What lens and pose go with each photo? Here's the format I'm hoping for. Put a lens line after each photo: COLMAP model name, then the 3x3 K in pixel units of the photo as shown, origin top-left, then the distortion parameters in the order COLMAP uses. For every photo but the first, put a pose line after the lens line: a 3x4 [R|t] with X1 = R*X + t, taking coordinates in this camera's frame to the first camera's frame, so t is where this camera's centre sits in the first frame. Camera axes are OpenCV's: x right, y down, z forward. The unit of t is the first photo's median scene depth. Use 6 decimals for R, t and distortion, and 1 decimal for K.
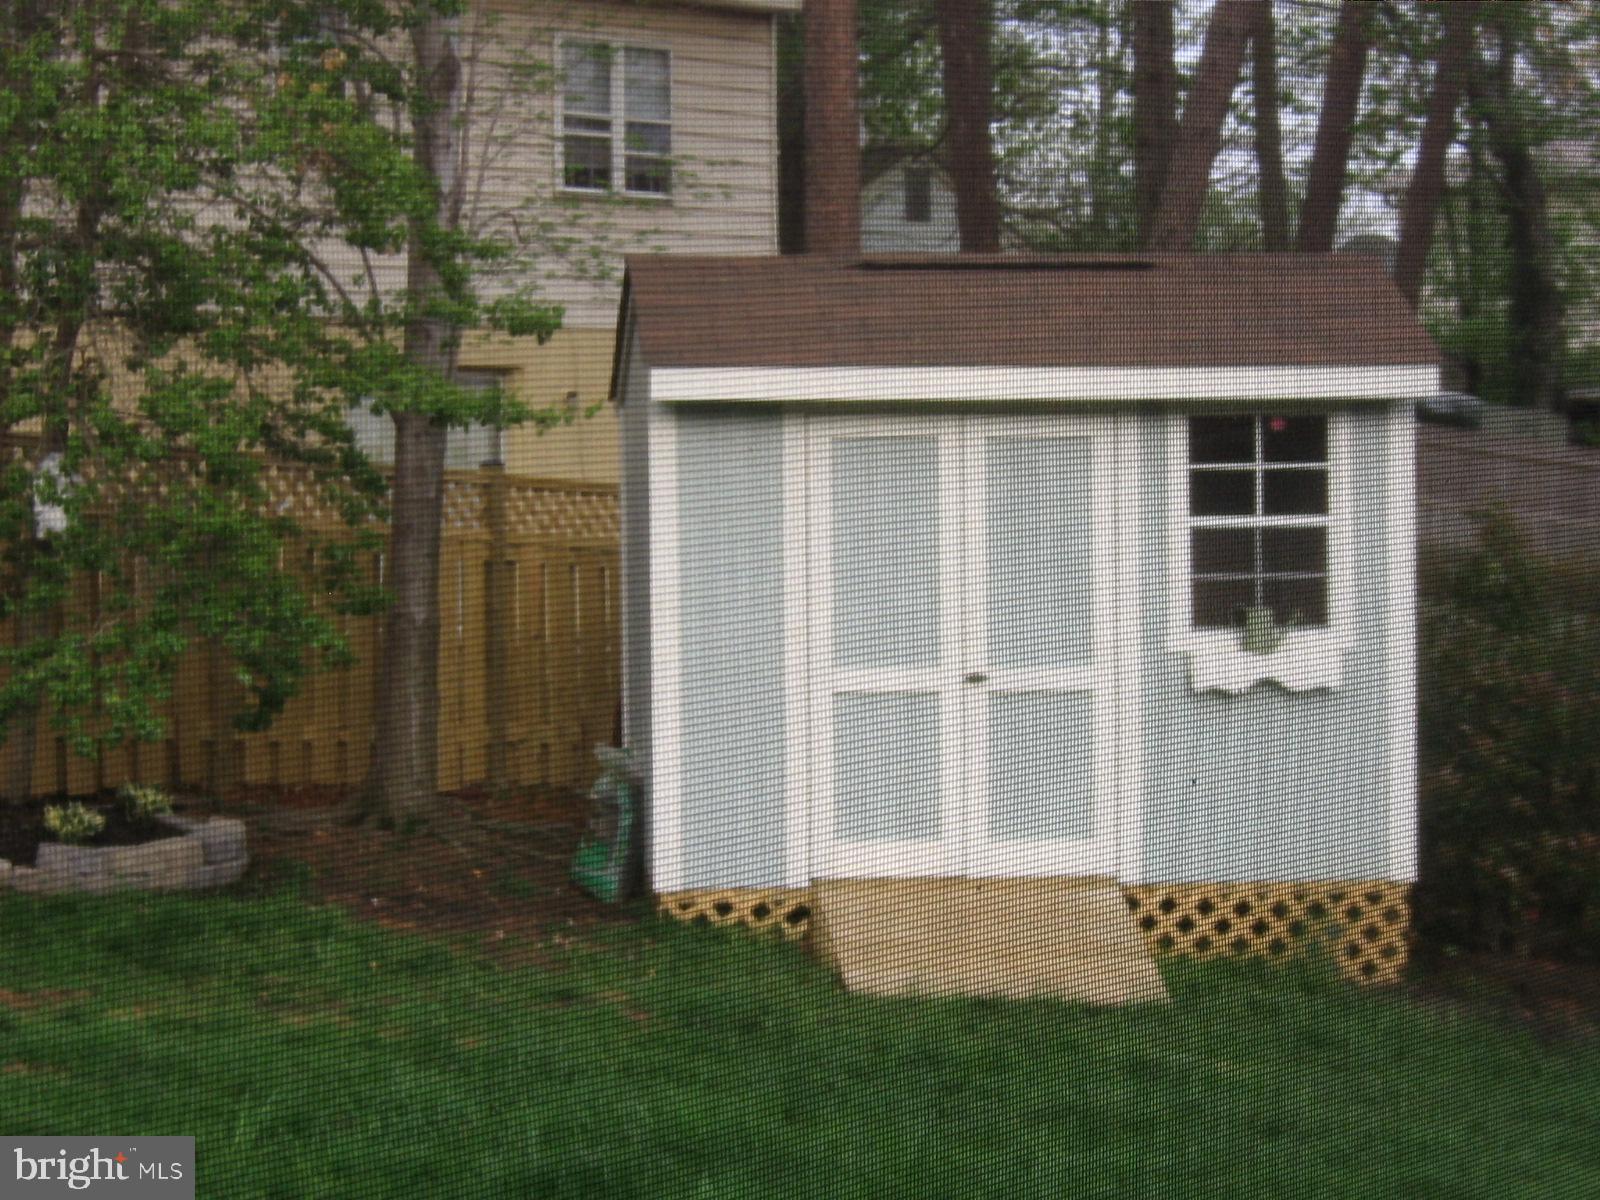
lens RADIAL K [[4260.5, 0, 800.0], [0, 4260.5, 600.0], [0, 0, 1]] dist [-0.000669, 0.100548]
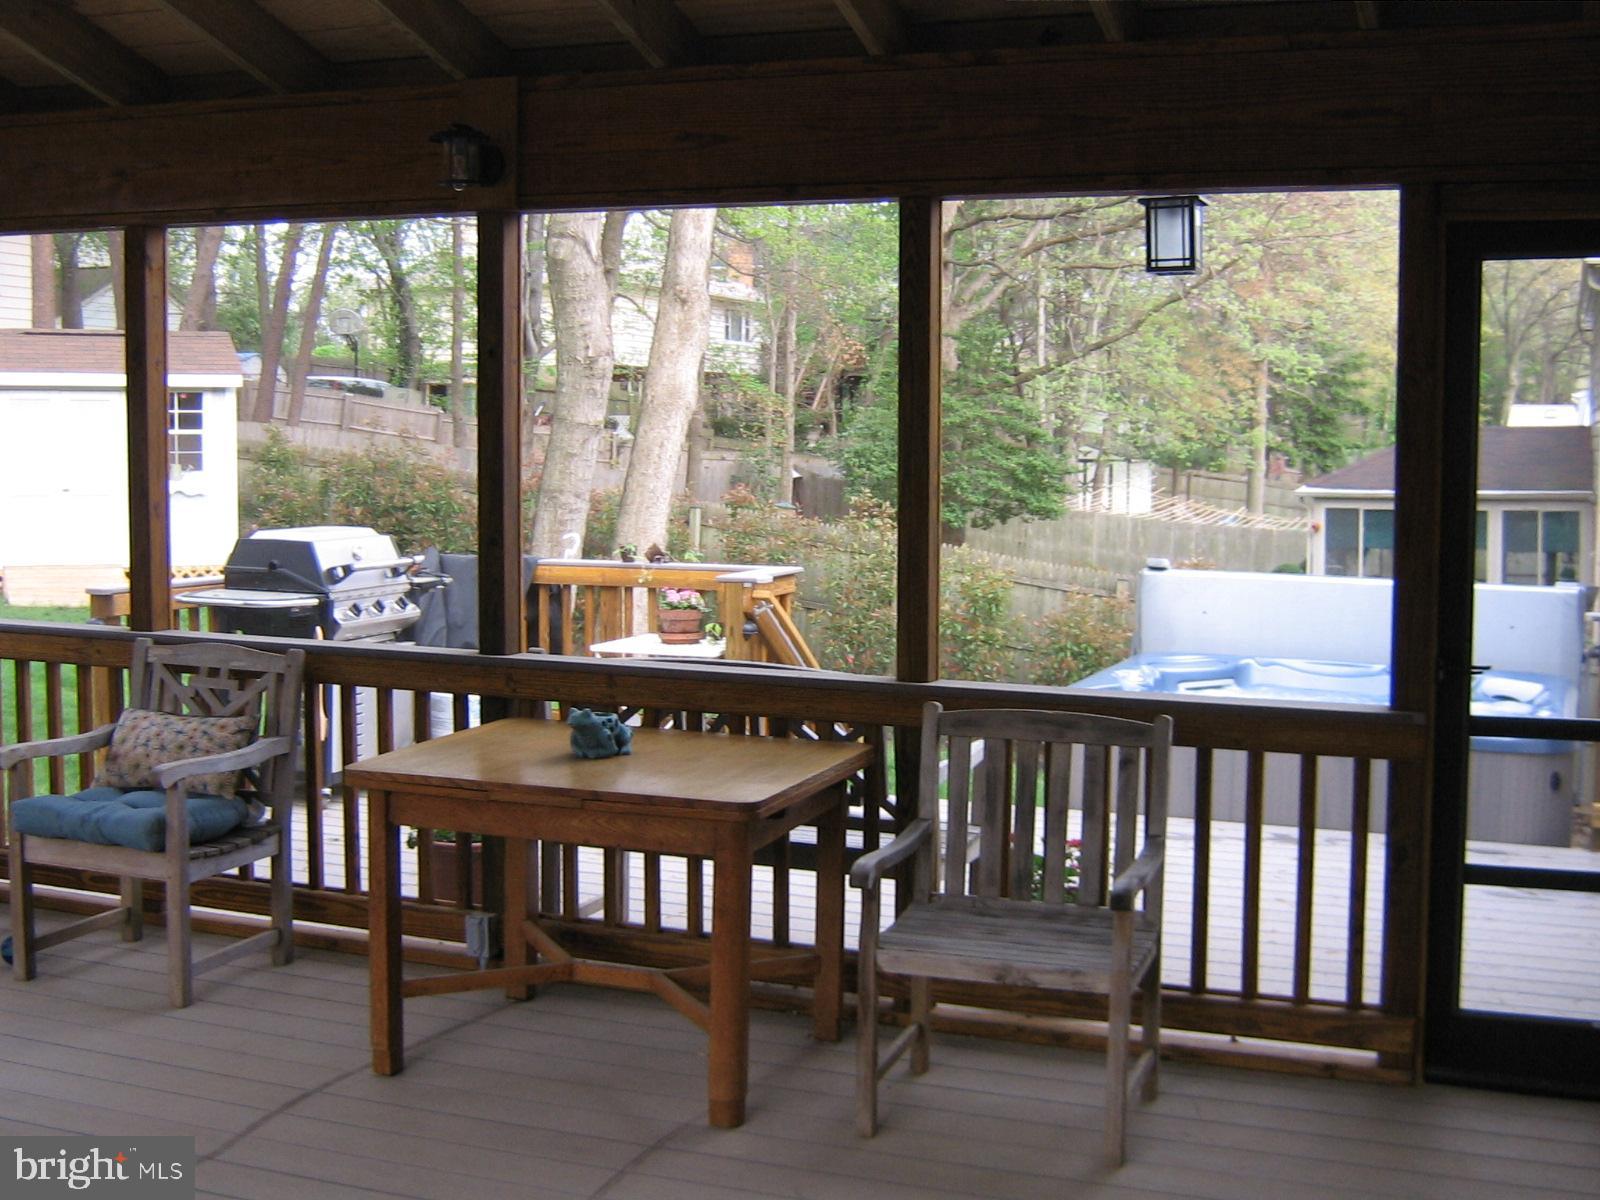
lens RADIAL K [[1988.3, 0, 800.0], [0, 1988.3, 600.0], [0, 0, 1]] dist [-0.093777, 0.066318]
pose [[0.944797, -0.021329, 0.326961, 0.070437], [0.000996, 0.998061, 0.062231, 0.010179], [-0.327654, -0.058471, 0.942987, -0.298293]]
